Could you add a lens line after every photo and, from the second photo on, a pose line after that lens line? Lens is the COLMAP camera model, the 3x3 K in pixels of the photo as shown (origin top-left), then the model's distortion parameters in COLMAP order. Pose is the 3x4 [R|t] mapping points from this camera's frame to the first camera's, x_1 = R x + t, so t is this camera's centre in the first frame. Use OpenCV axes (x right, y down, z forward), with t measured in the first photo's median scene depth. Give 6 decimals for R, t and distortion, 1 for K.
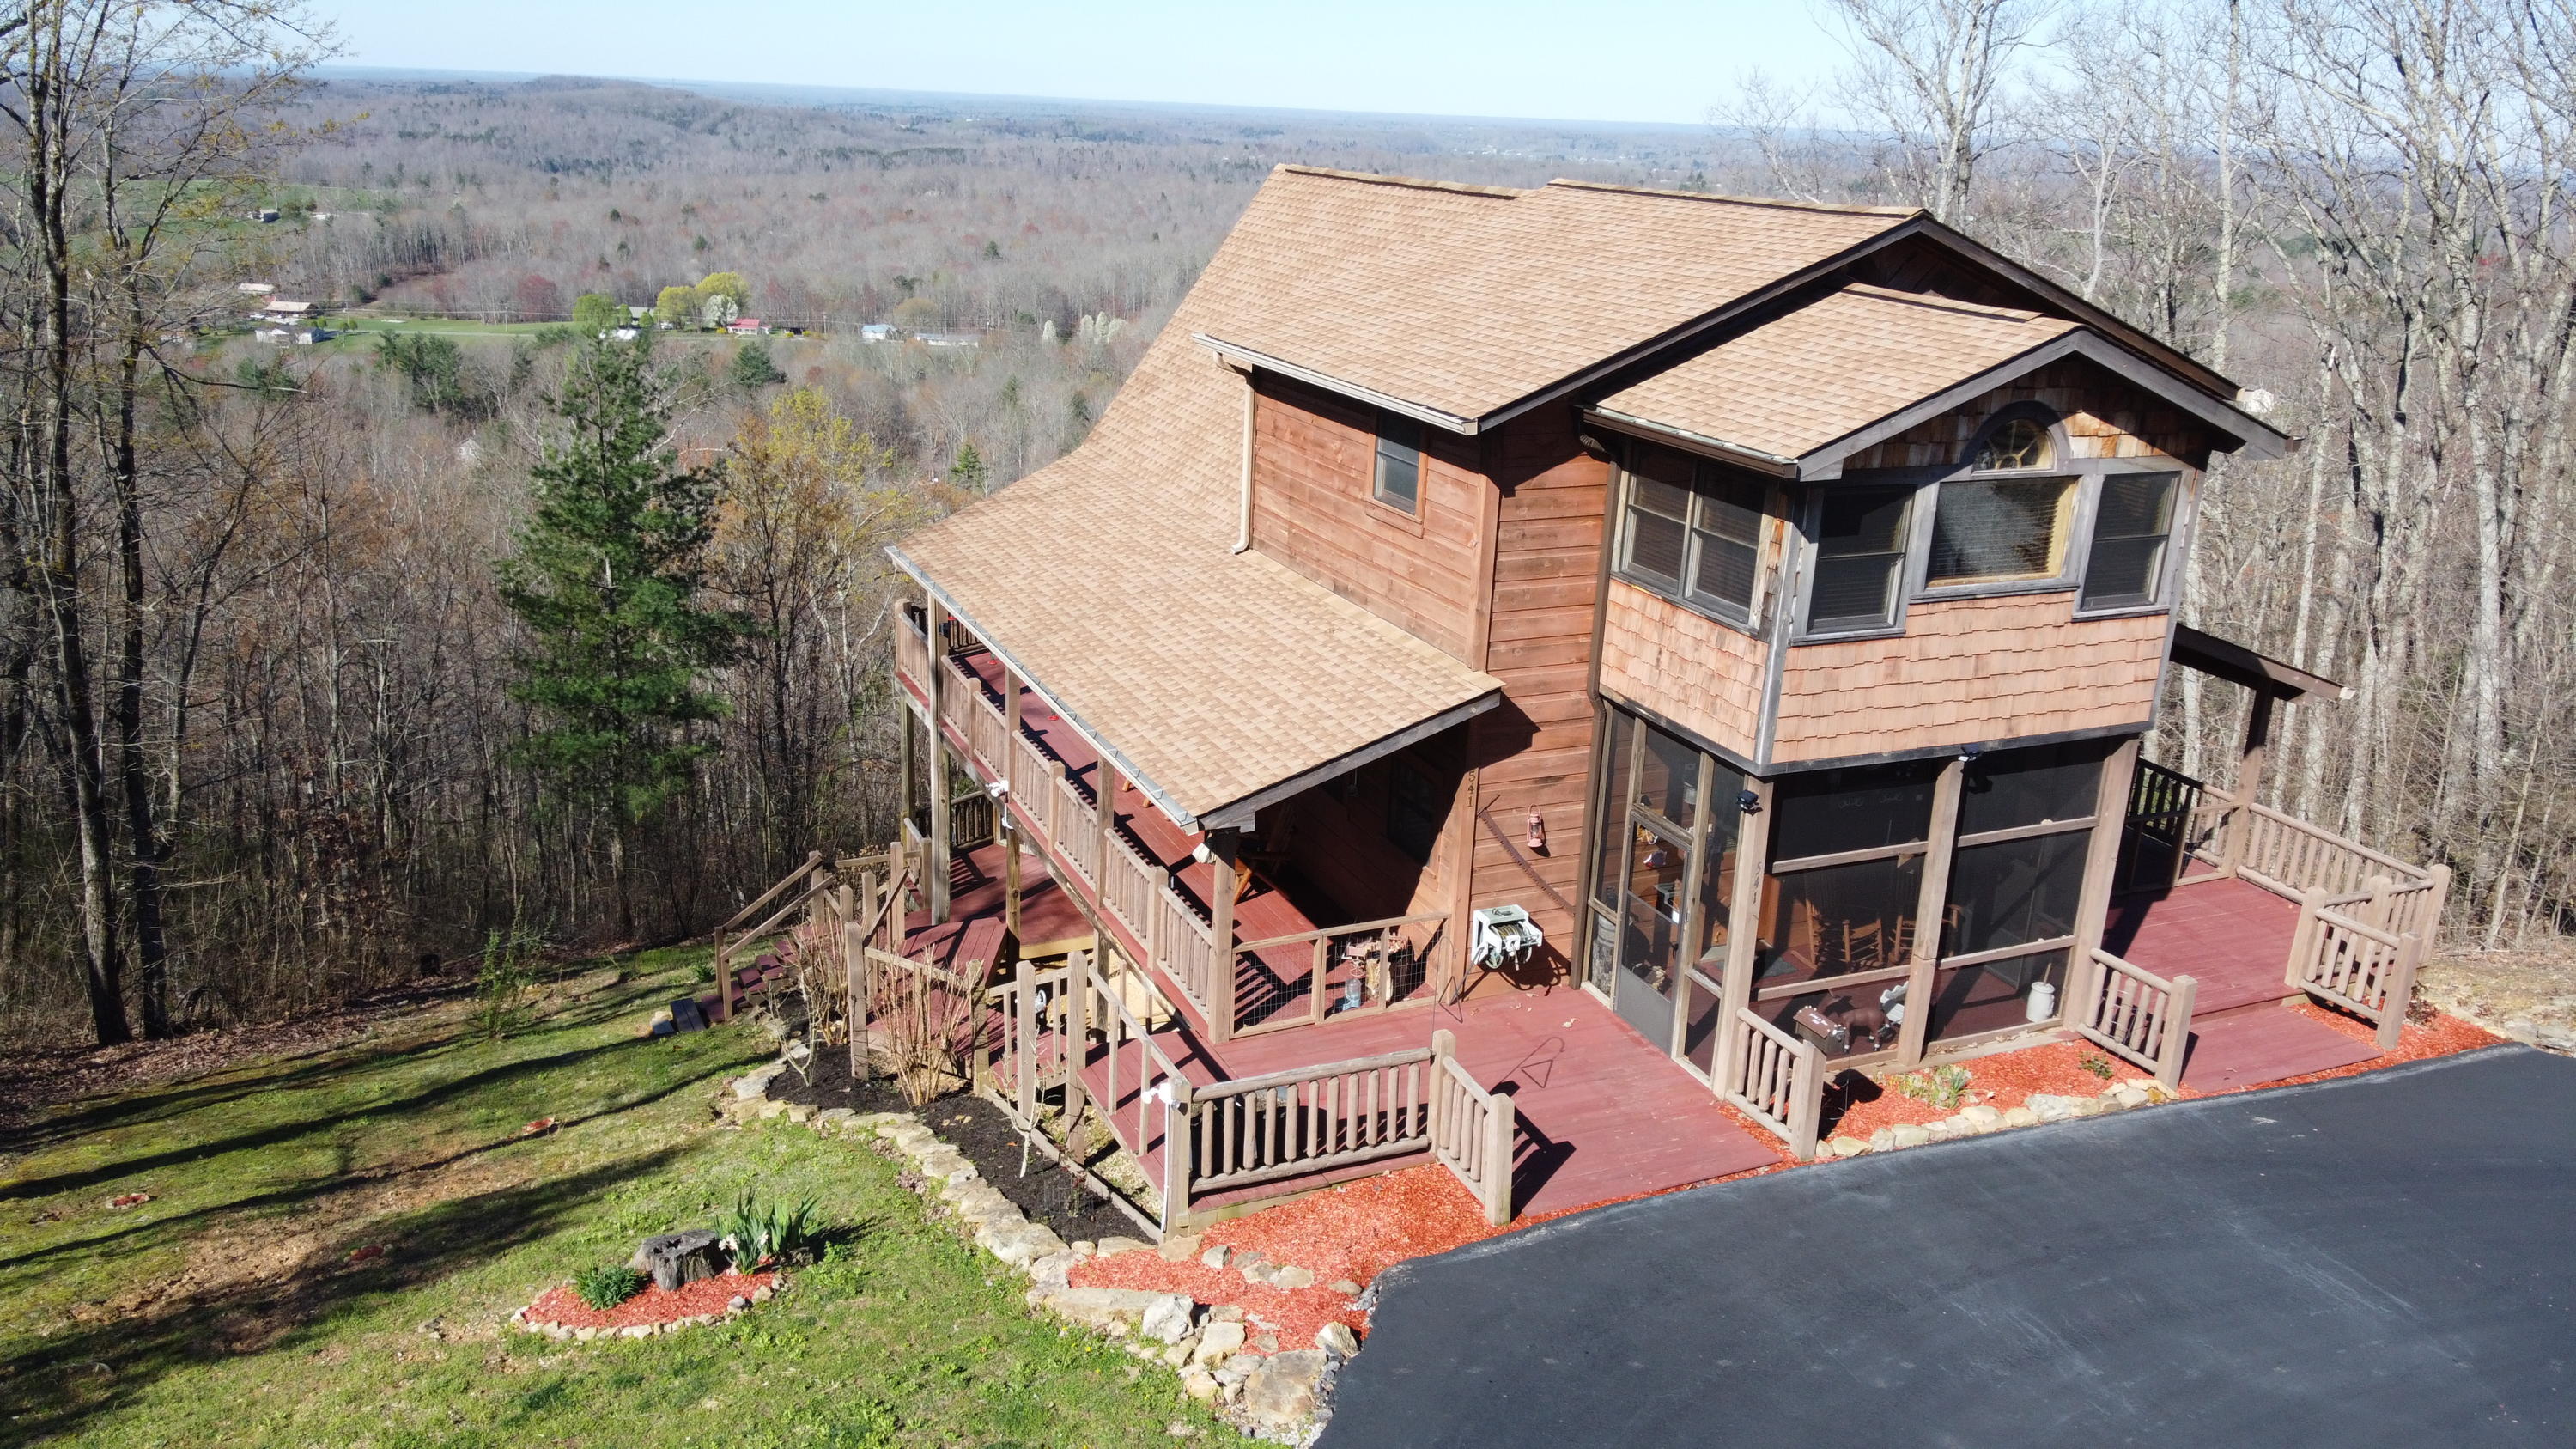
lens RADIAL K [[1921.4, 0, 1295.0], [0, 1921.4, 706.6], [0, 0, 1]] dist [0.154738, -0.304807]
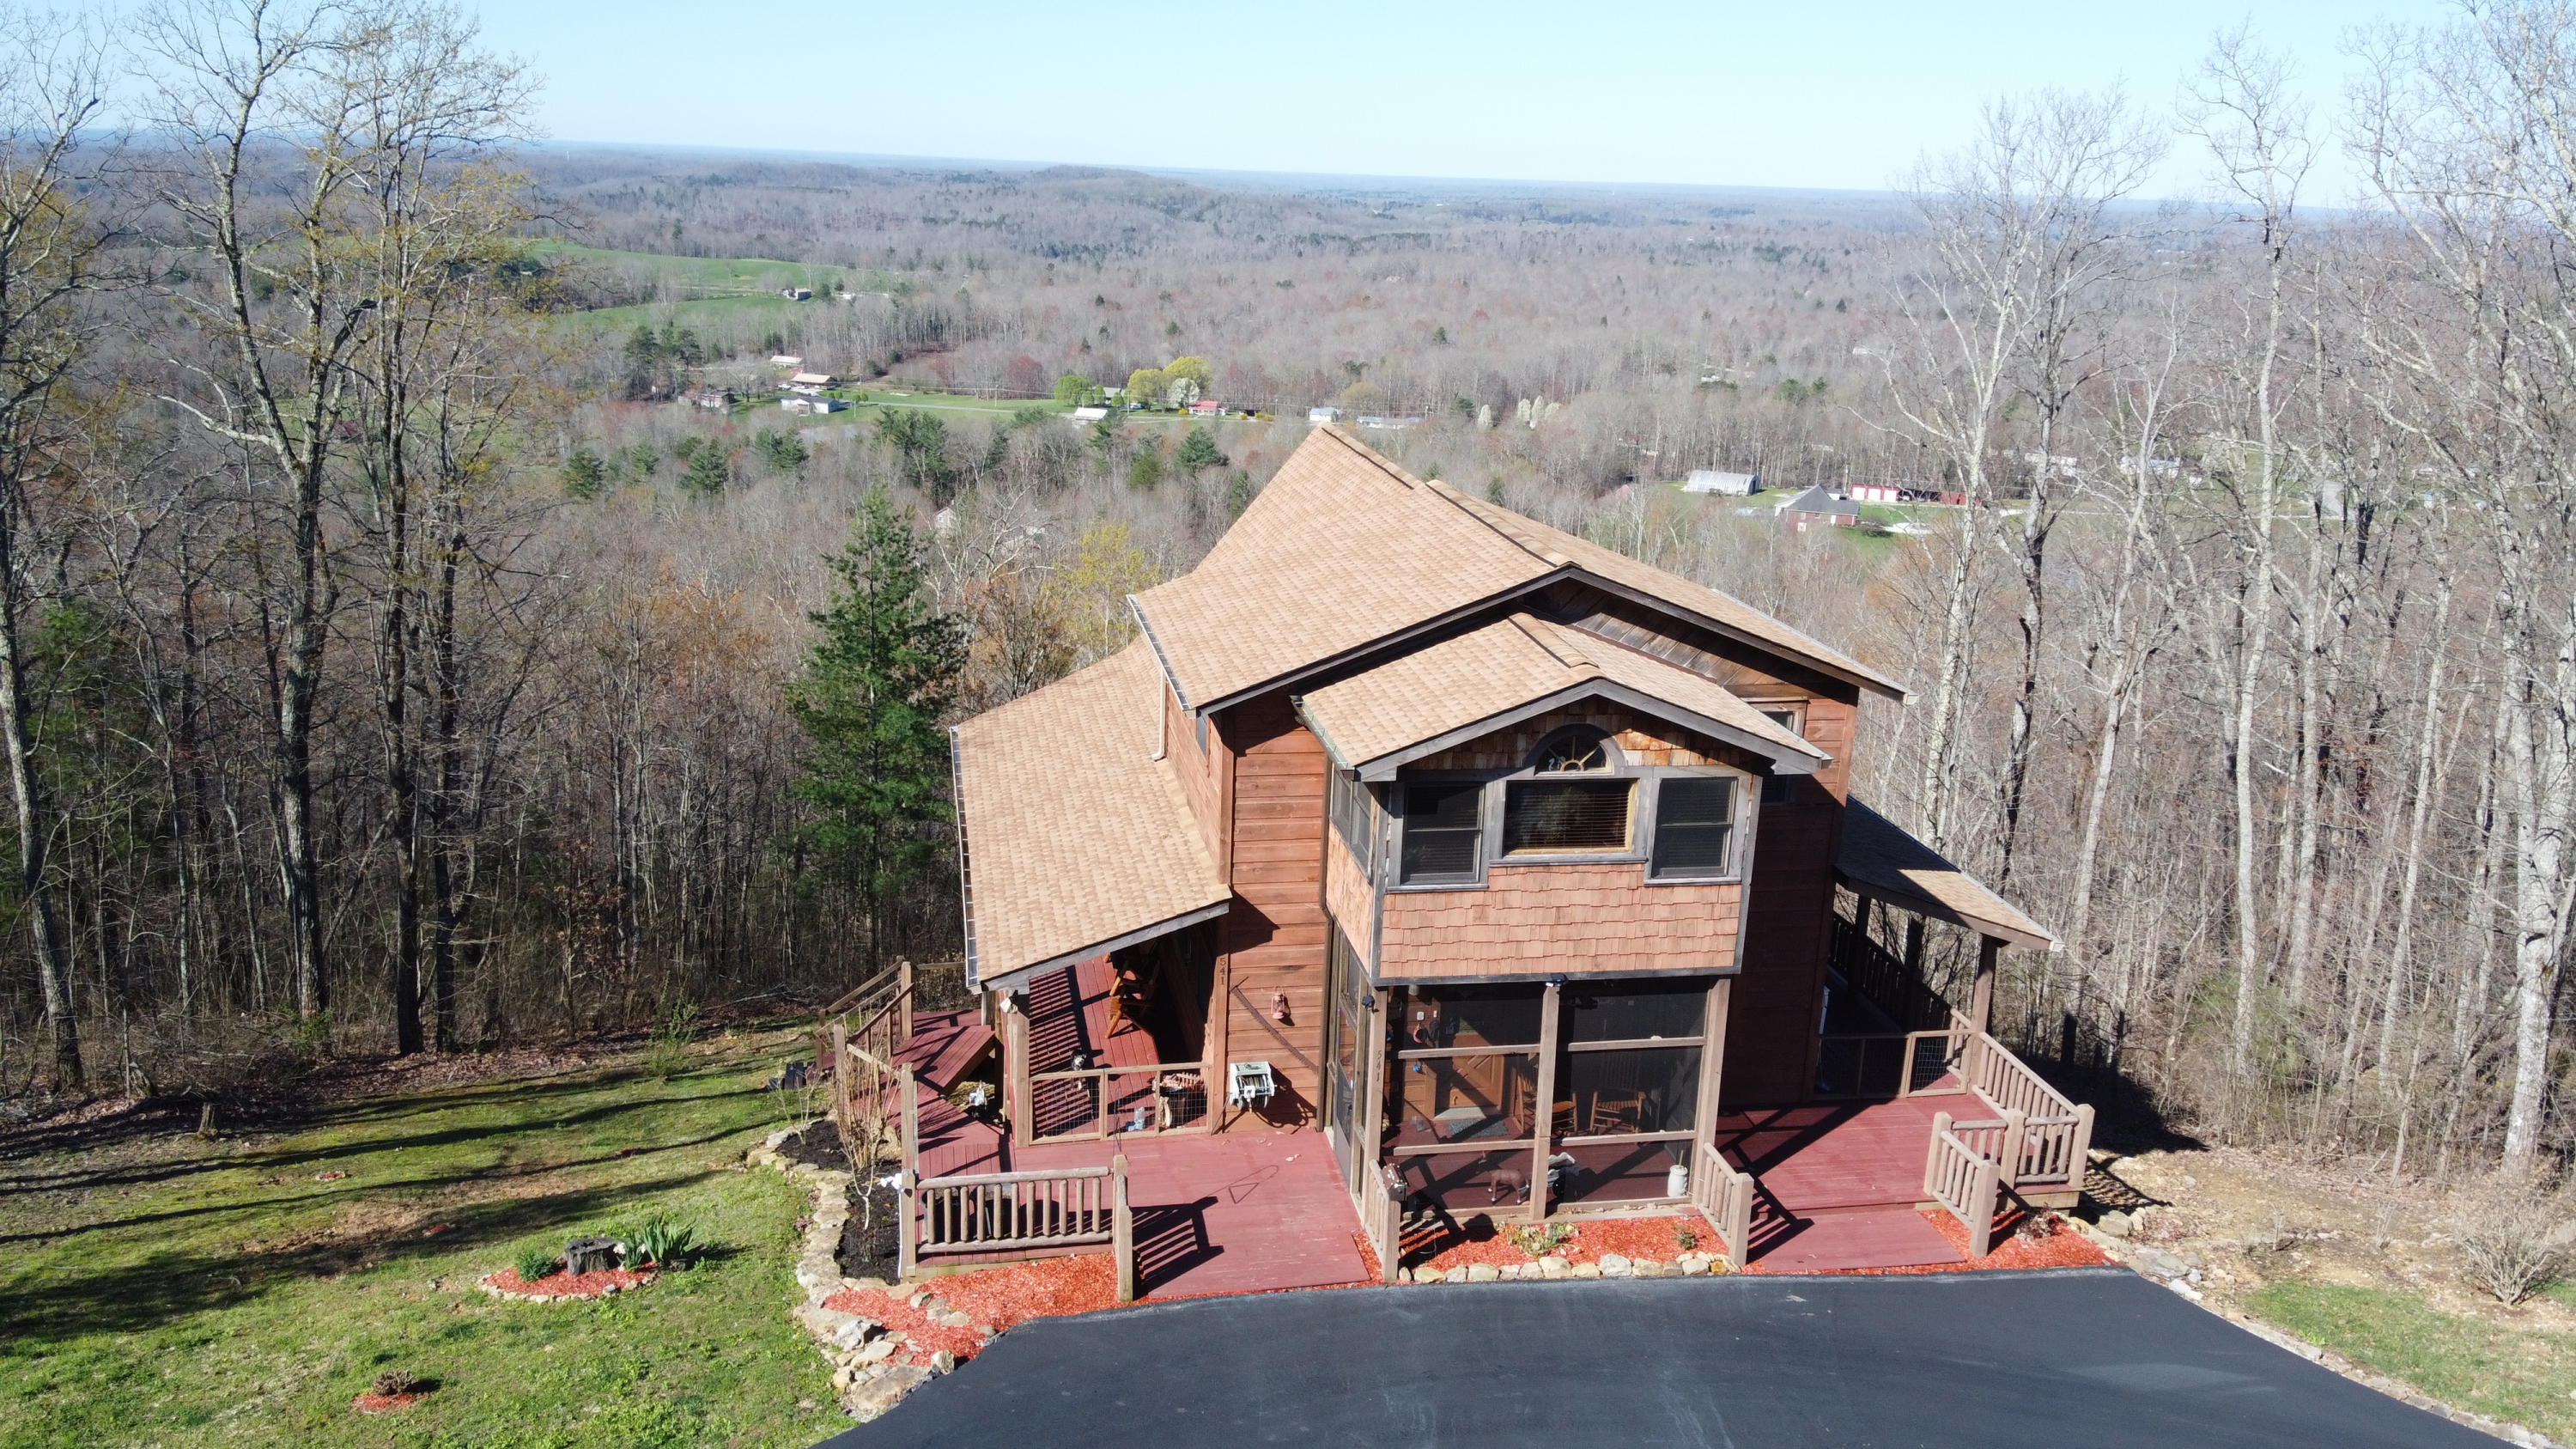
lens RADIAL K [[1894.0, 0, 1298.2], [0, 1894.0, 725.0], [0, 0, 1]] dist [0.283040, -0.751543]
pose [[0.973814, 0.059531, -0.219411, 0.426039], [-0.065809, 0.997603, -0.021410, -0.103277], [0.217611, 0.035288, 0.975397, -0.281151]]
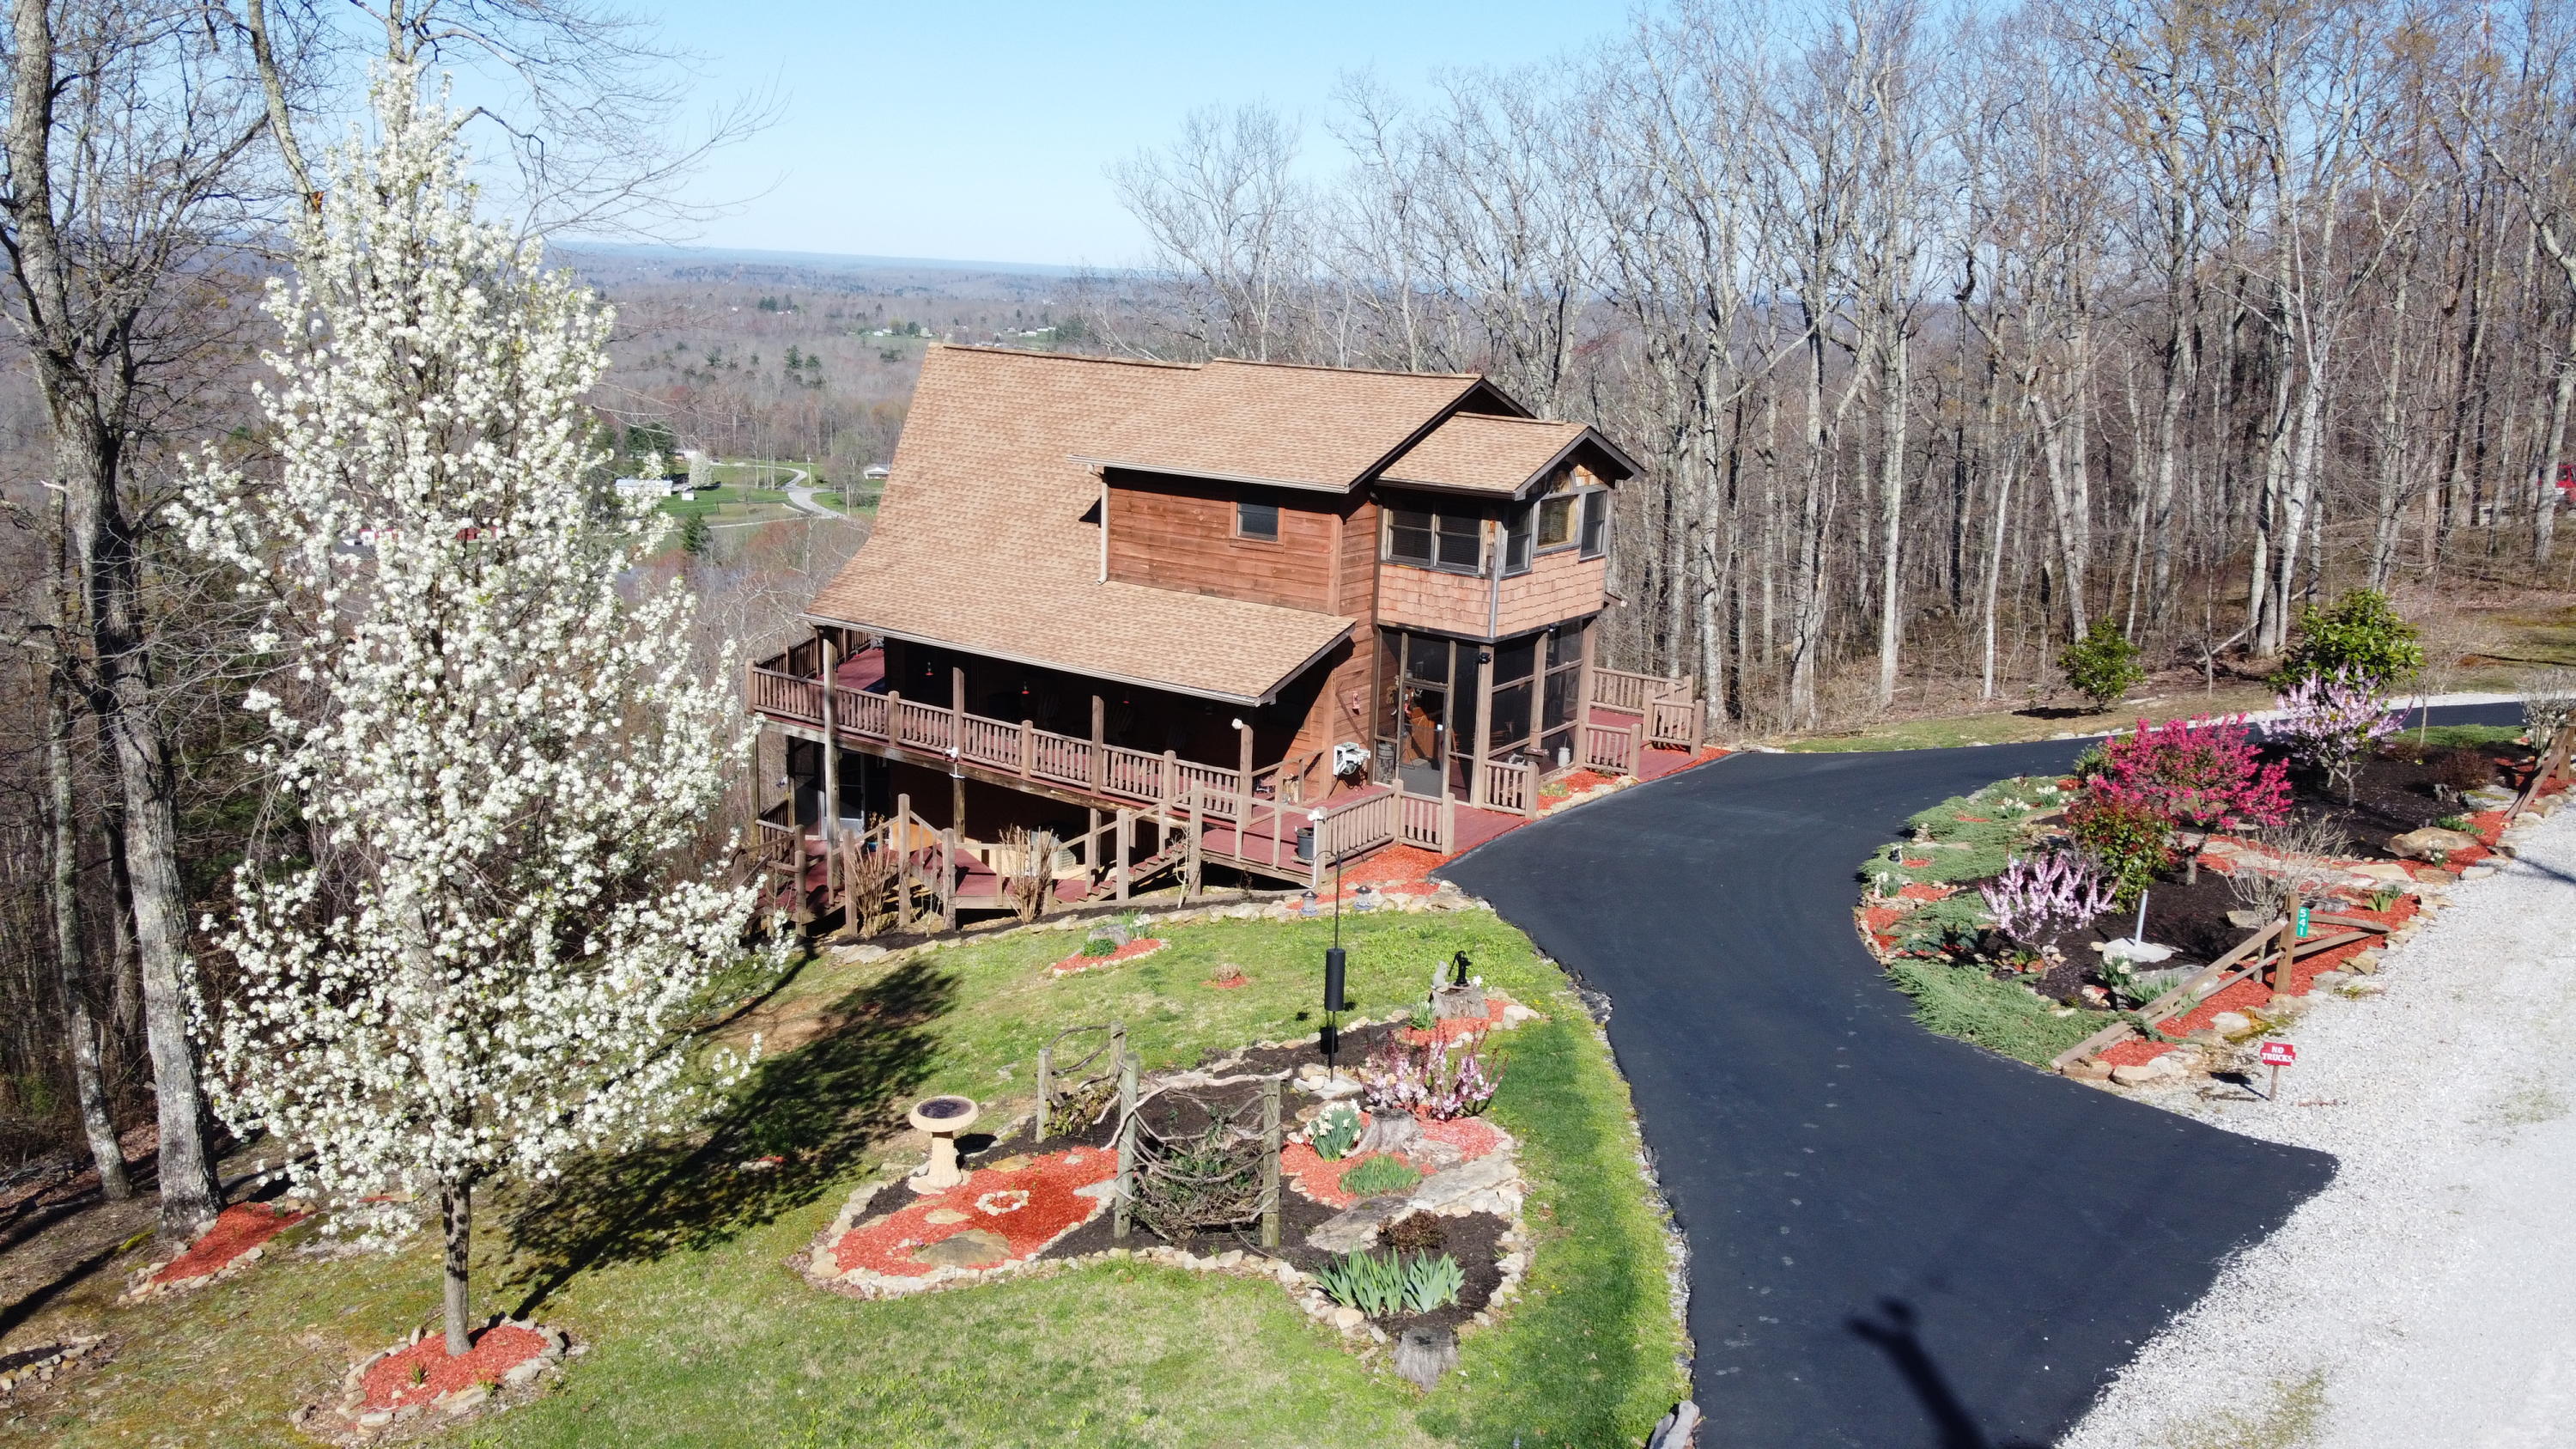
lens RADIAL K [[1921.4, 0, 1295.0], [0, 1921.4, 706.6], [0, 0, 1]] dist [0.154738, -0.304807]
pose [[0.866443, -0.126331, 0.483029, -0.872998], [0.150143, 0.988606, -0.010761, 0.084750], [-0.476166, 0.081847, 0.875538, -0.661189]]
